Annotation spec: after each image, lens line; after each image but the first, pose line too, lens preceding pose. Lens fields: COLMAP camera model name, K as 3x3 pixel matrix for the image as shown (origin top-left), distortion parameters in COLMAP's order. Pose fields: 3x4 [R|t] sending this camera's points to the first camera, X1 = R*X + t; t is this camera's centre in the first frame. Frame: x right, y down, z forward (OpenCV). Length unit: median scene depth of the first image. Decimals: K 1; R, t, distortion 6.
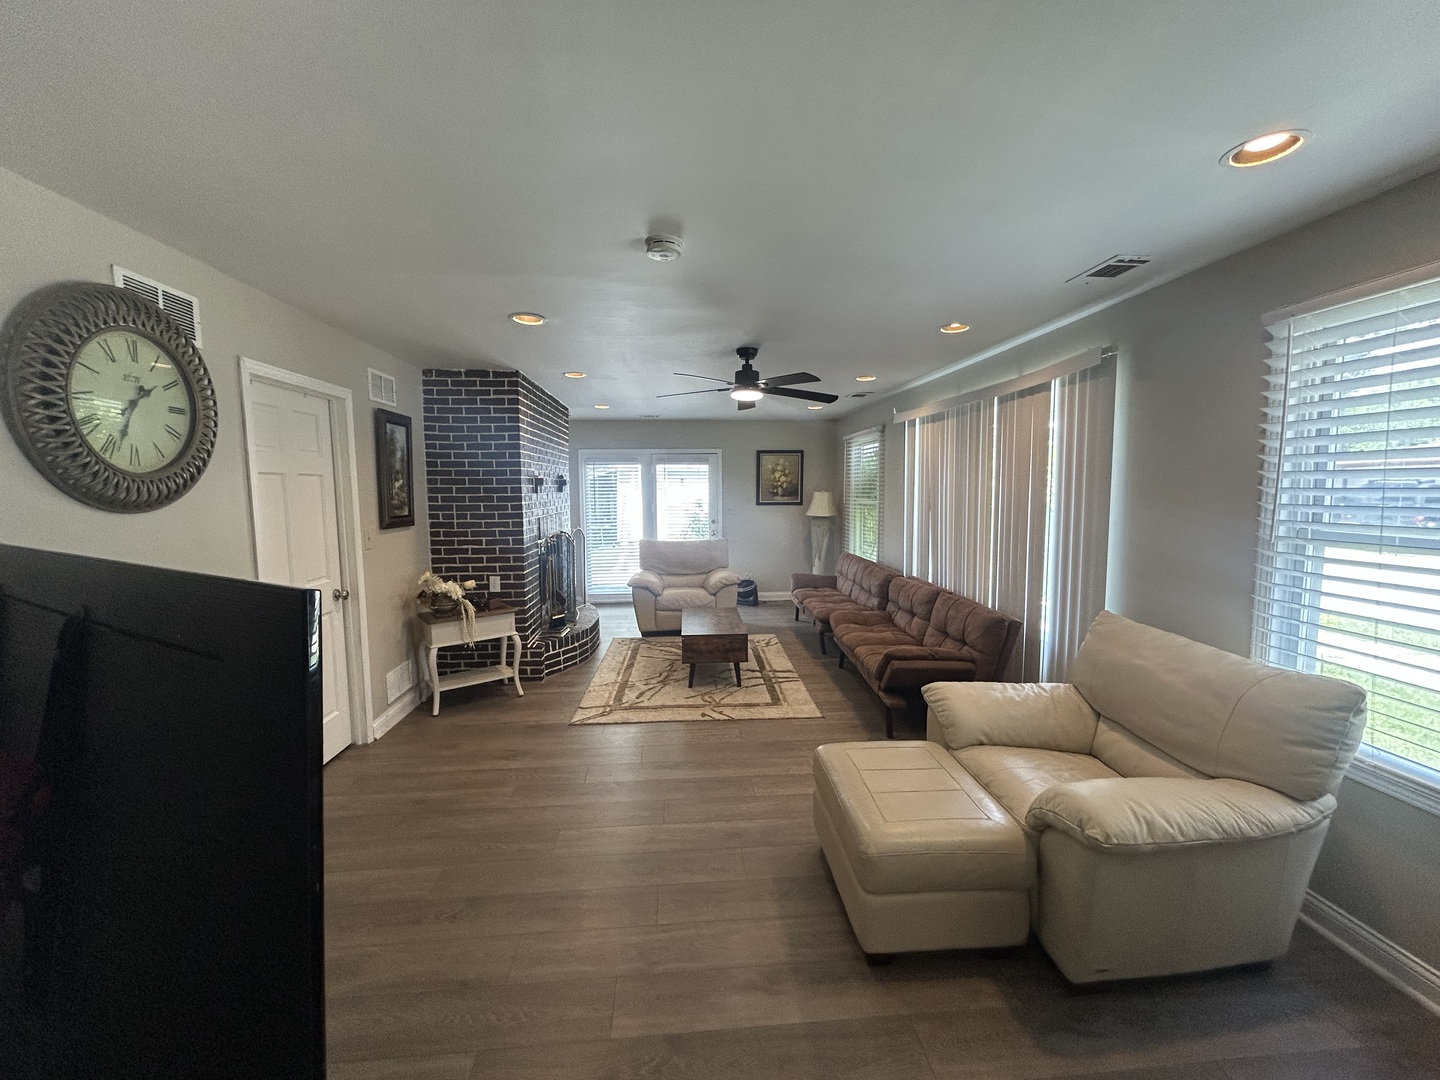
lens RADIAL K [[583.9, 0, 718.7], [0, 583.9, 538.1], [0, 0, 1]] dist [-0.001370, -0.000840]
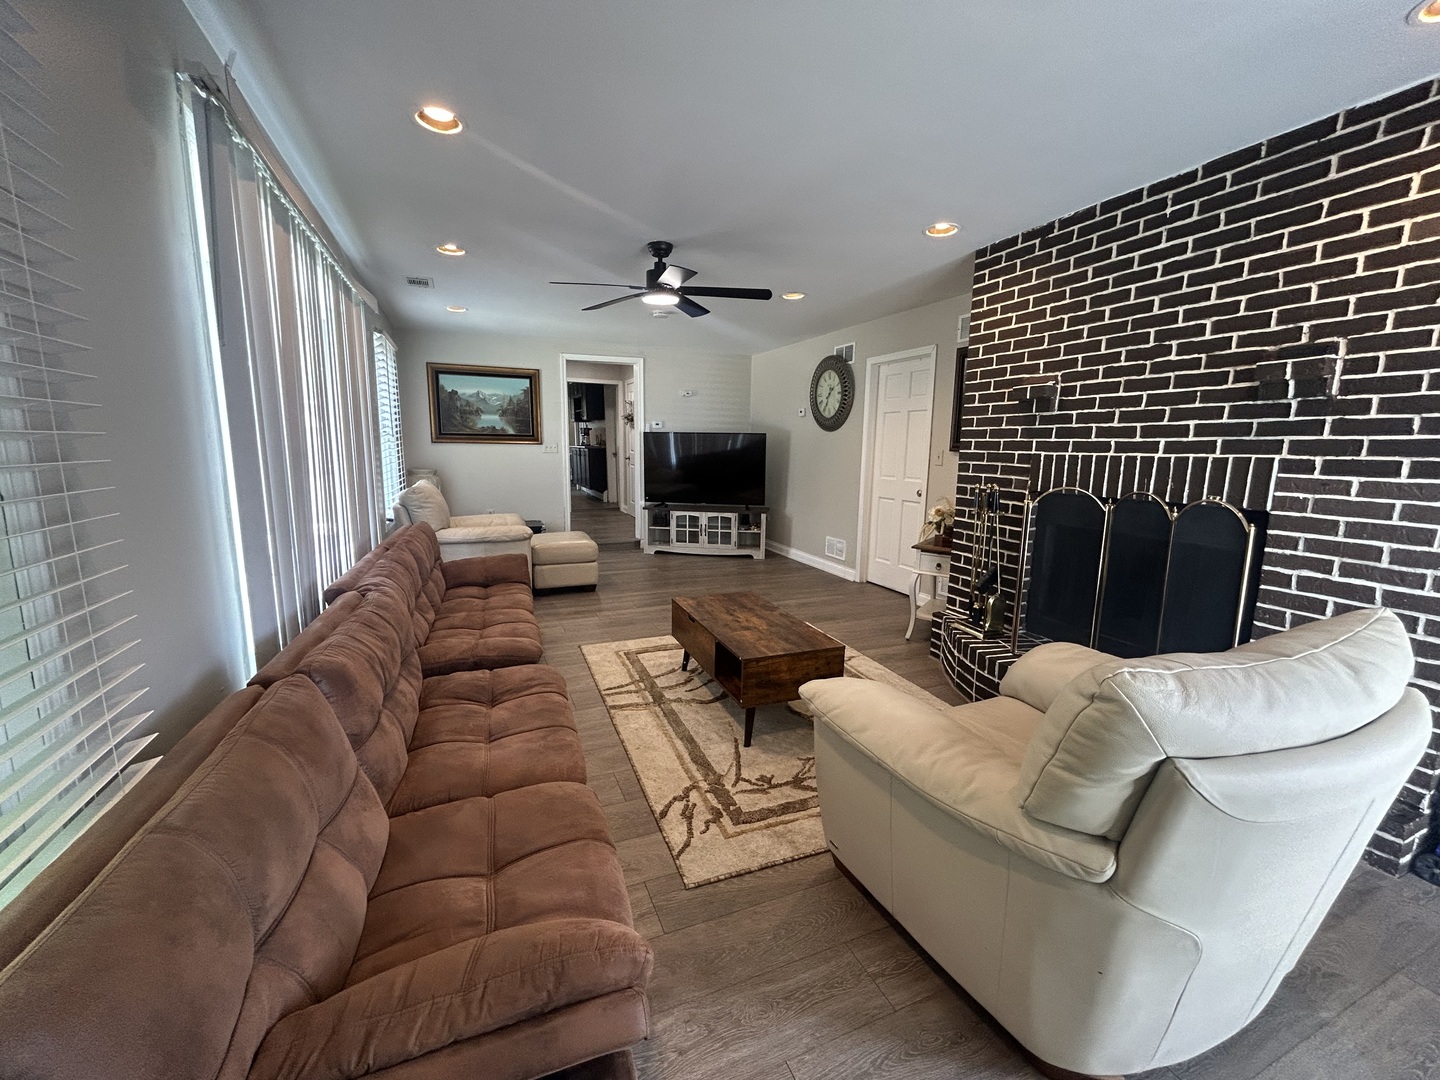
lens RADIAL K [[583.9, 0, 715.6], [0, 583.9, 536.0], [0, 0, 1]] dist [-0.001370, -0.000840]
pose [[-0.951403, 0.042880, -0.304950, 0.240124], [-0.032240, 0.970947, 0.237112, -0.104544], [0.306258, 0.235420, -0.922379, 1.818258]]
